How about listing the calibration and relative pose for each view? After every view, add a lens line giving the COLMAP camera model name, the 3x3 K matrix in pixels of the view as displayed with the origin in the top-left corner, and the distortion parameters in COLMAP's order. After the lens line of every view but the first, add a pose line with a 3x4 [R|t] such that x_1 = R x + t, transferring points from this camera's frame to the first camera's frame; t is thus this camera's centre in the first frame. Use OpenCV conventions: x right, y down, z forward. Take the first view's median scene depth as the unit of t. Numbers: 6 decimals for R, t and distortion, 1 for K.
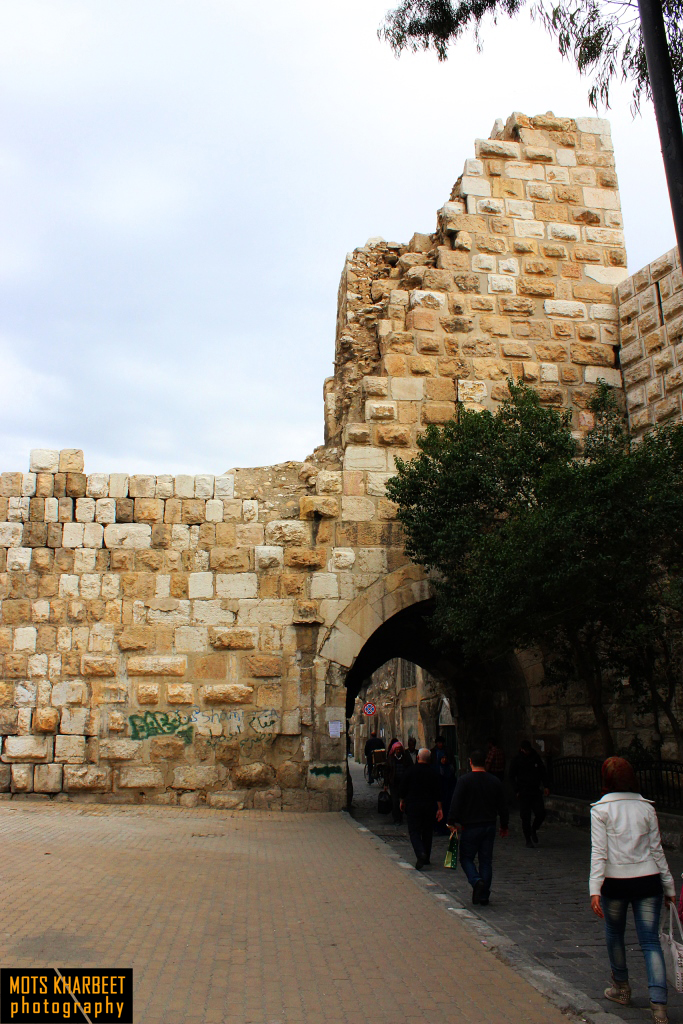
lens RADIAL K [[865.6, 0, 341.5], [0, 865.6, 512.0], [0, 0, 1]] dist [-0.160514, 0.149078]
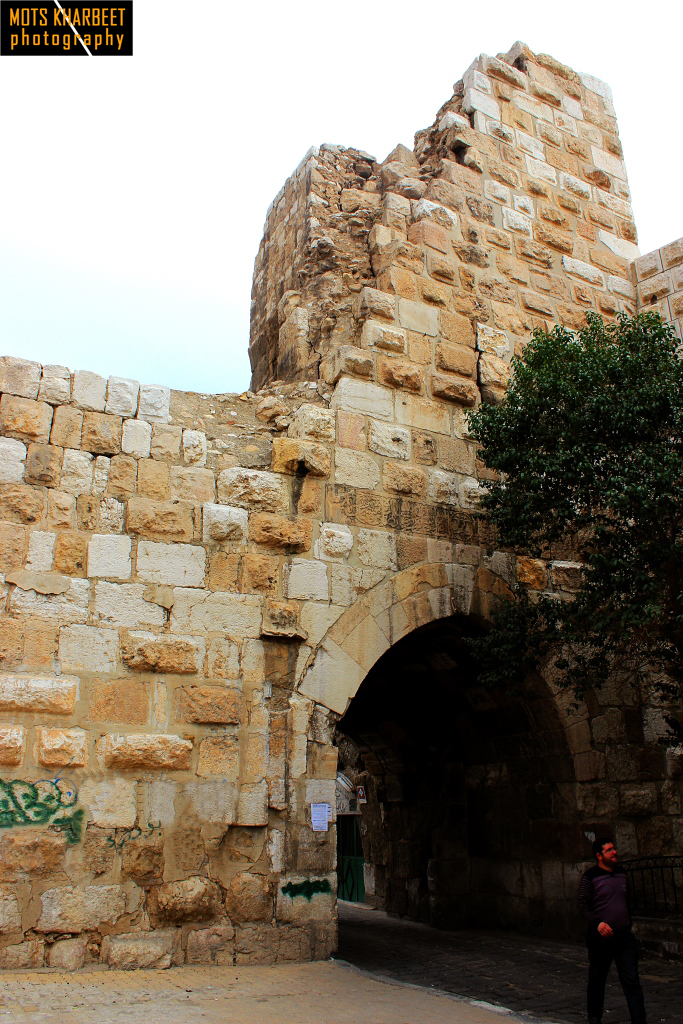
lens RADIAL K [[865.6, 0, 341.5], [0, 865.6, 512.0], [0, 0, 1]] dist [-0.160514, 0.149078]
pose [[0.931011, 0.122188, 0.343930, -0.216587], [-0.085775, 0.989155, -0.119227, 0.109205], [-0.354768, 0.081502, 0.931395, 0.412664]]
